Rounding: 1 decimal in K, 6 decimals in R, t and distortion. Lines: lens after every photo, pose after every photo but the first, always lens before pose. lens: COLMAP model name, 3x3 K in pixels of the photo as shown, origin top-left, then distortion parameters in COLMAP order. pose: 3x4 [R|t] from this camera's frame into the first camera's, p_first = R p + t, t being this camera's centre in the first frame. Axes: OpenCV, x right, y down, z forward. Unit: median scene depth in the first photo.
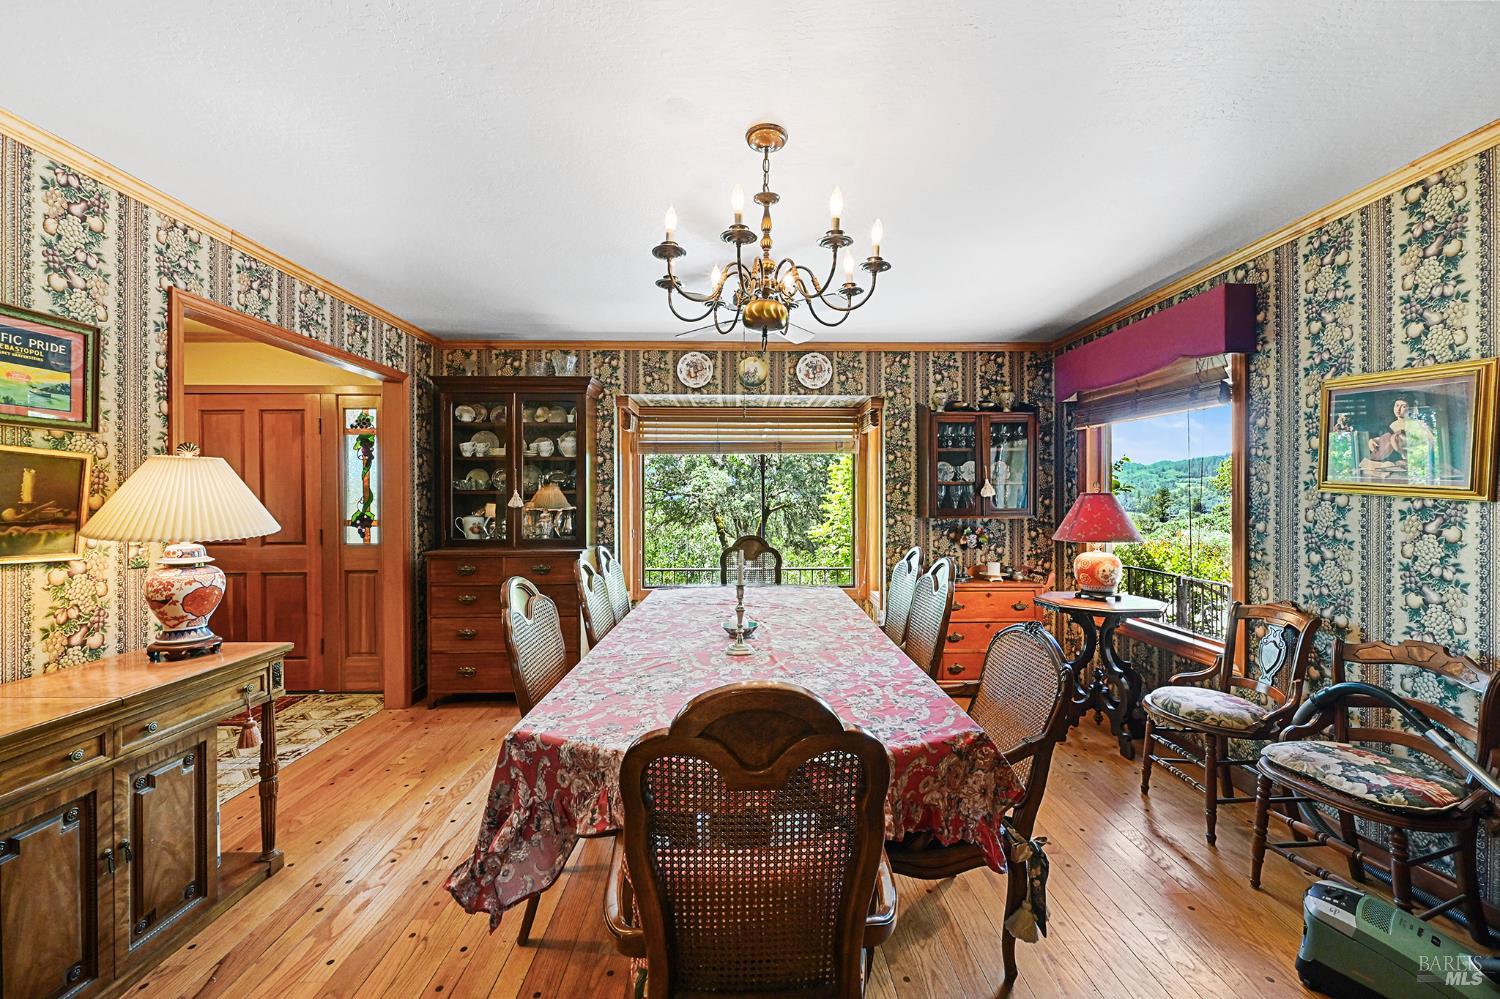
lens RADIAL K [[594.9, 0, 754.2], [0, 594.9, 500.1], [0, 0, 1]] dist [-0.008918, -0.000066]
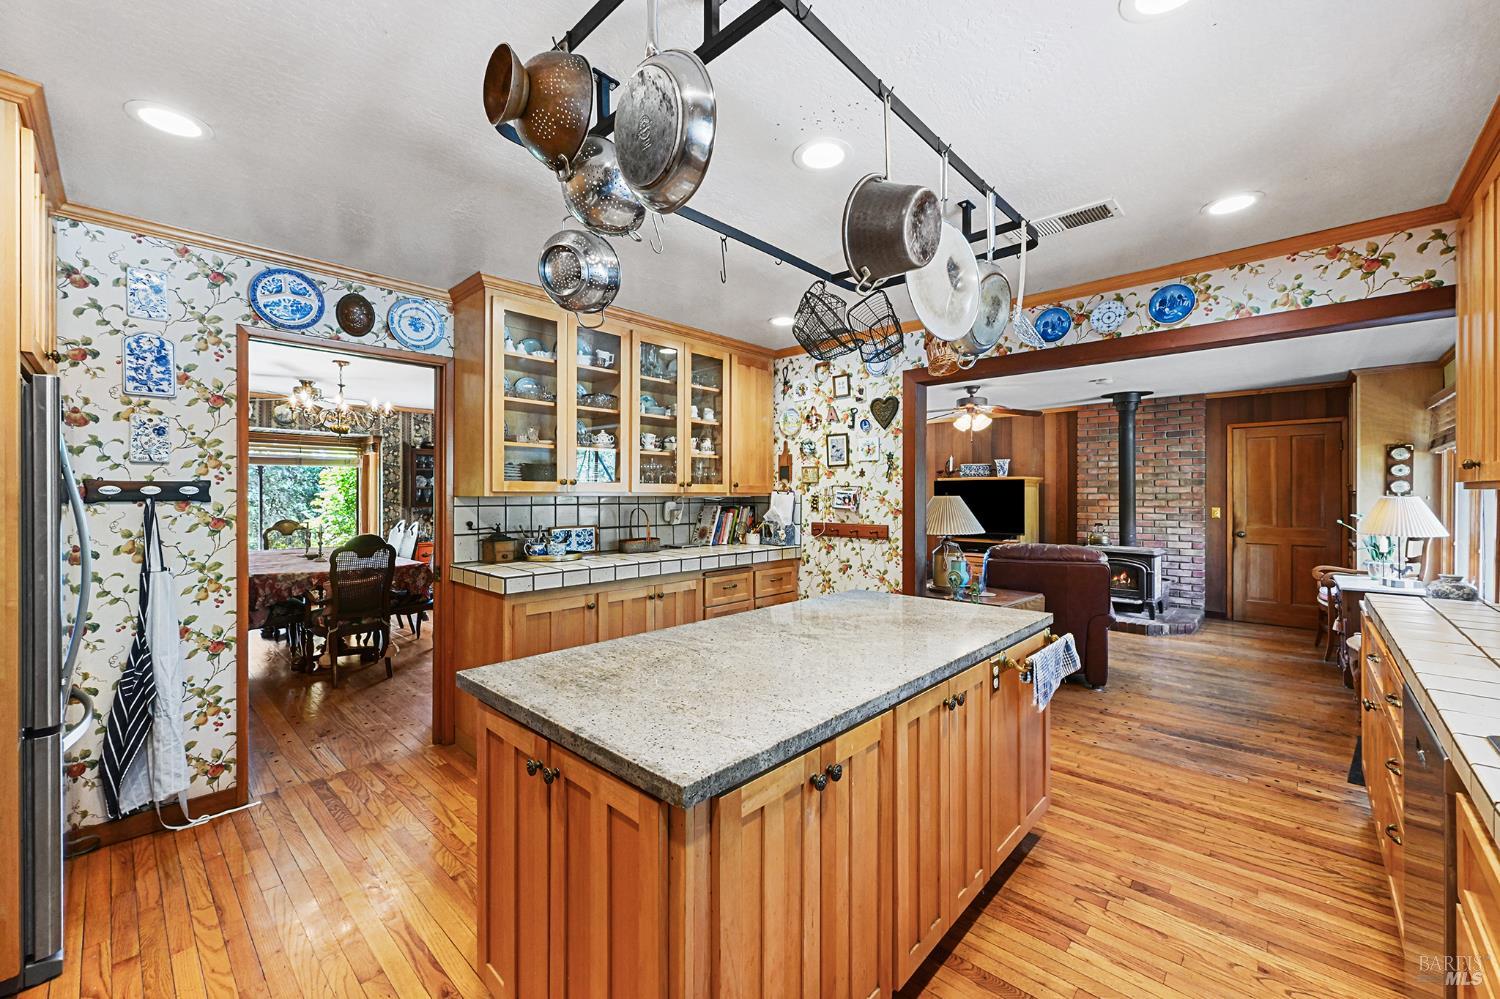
lens RADIAL K [[594.9, 0, 750.0], [0, 594.9, 495.8], [0, 0, 1]] dist [-0.008918, -0.000066]
pose [[0.700927, 0.000484, 0.713232, -0.250881], [0.001400, 0.999997, -0.002054, 0.000266], [-0.713231, 0.002439, 0.700925, -0.931469]]
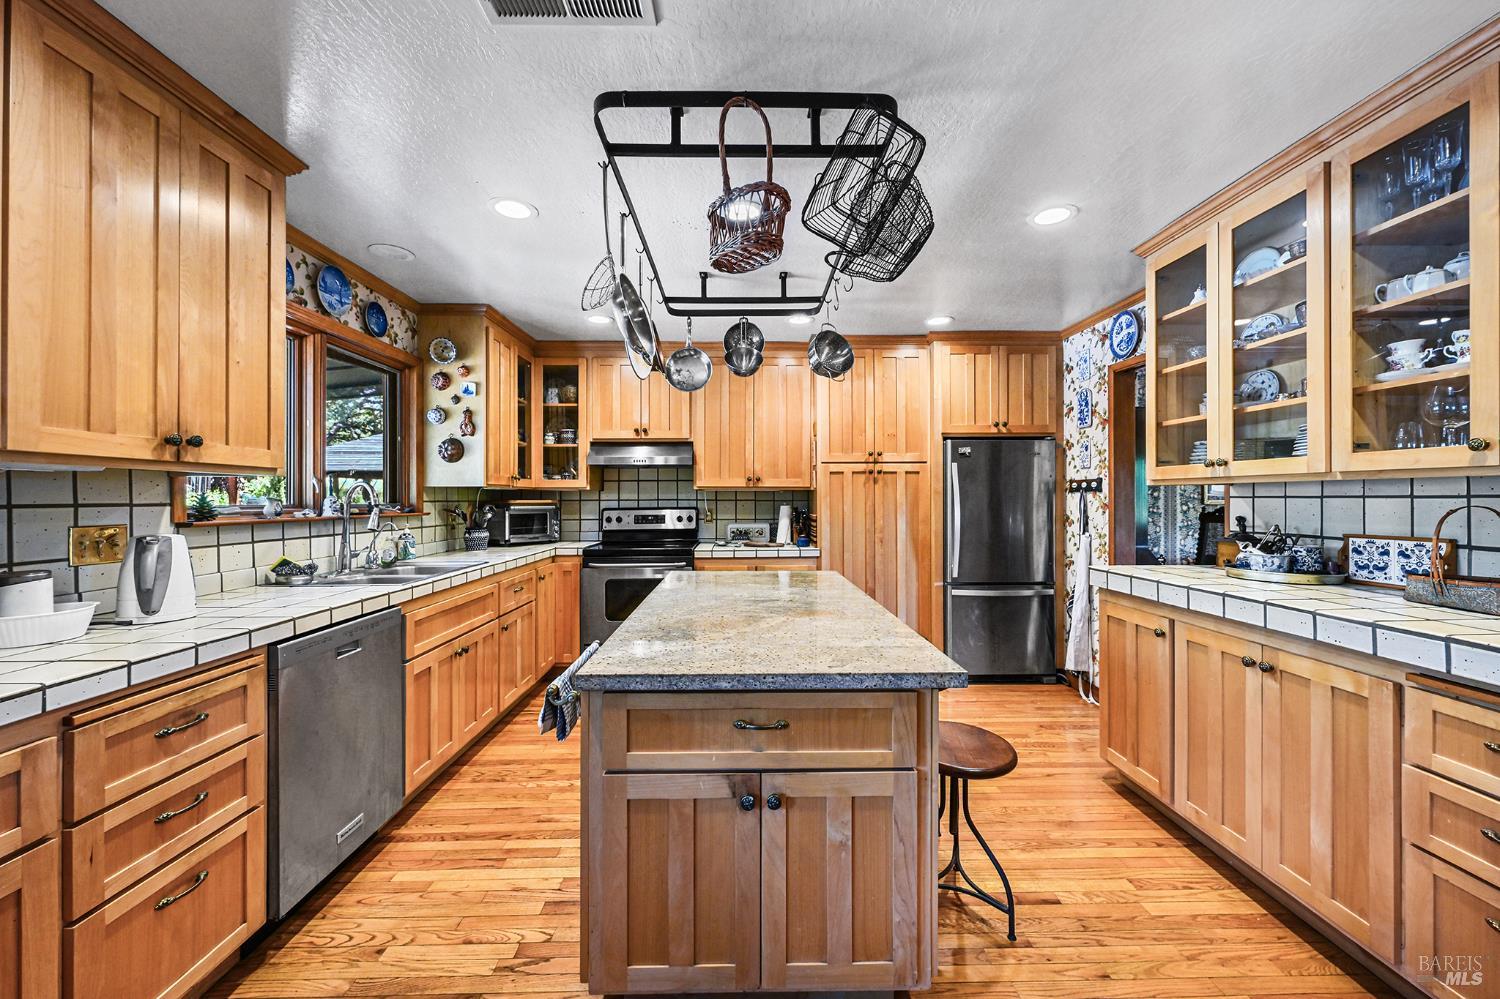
lens RADIAL K [[594.9, 0, 753.0], [0, 594.9, 496.2], [0, 0, 1]] dist [-0.008918, -0.000066]
pose [[-0.001967, -0.000113, -0.999998, 2.014459], [-0.001057, 0.999999, -0.000111, 0.027168], [0.999998, 0.001056, -0.001967, -0.229862]]
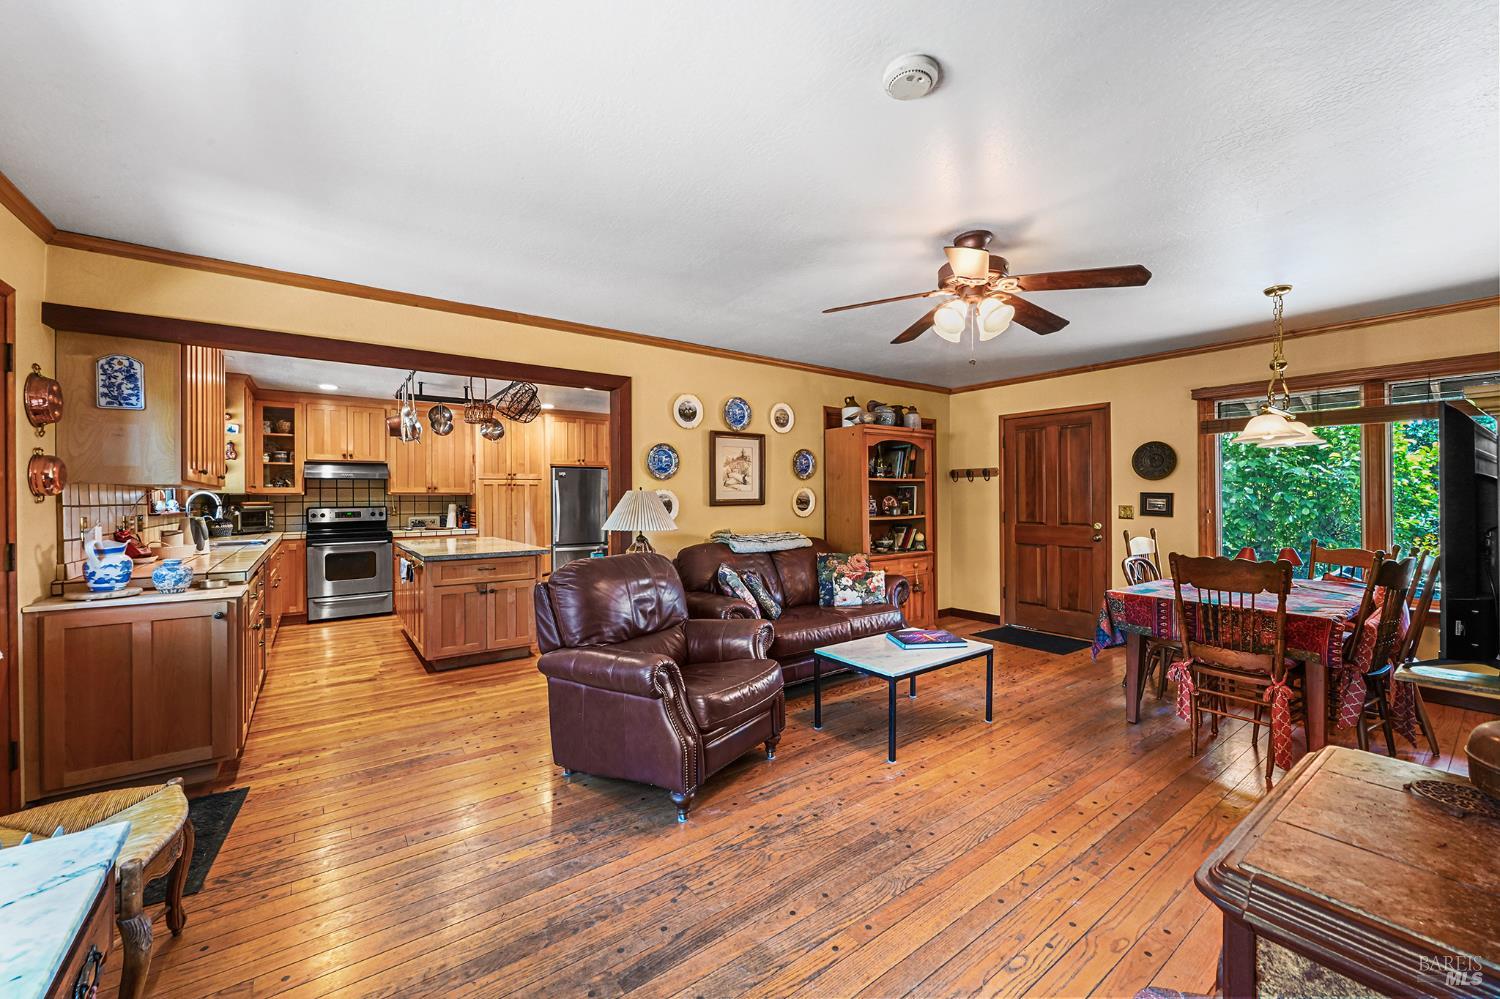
lens RADIAL K [[594.9, 0, 755.8], [0, 594.9, 496.6], [0, 0, 1]] dist [-0.008918, -0.000066]
pose [[0.578737, -0.000063, -0.815514, 4.096875], [0.000631, 1.000000, 0.000370, 0.012602], [0.815514, -0.000729, 0.578737, -0.780406]]
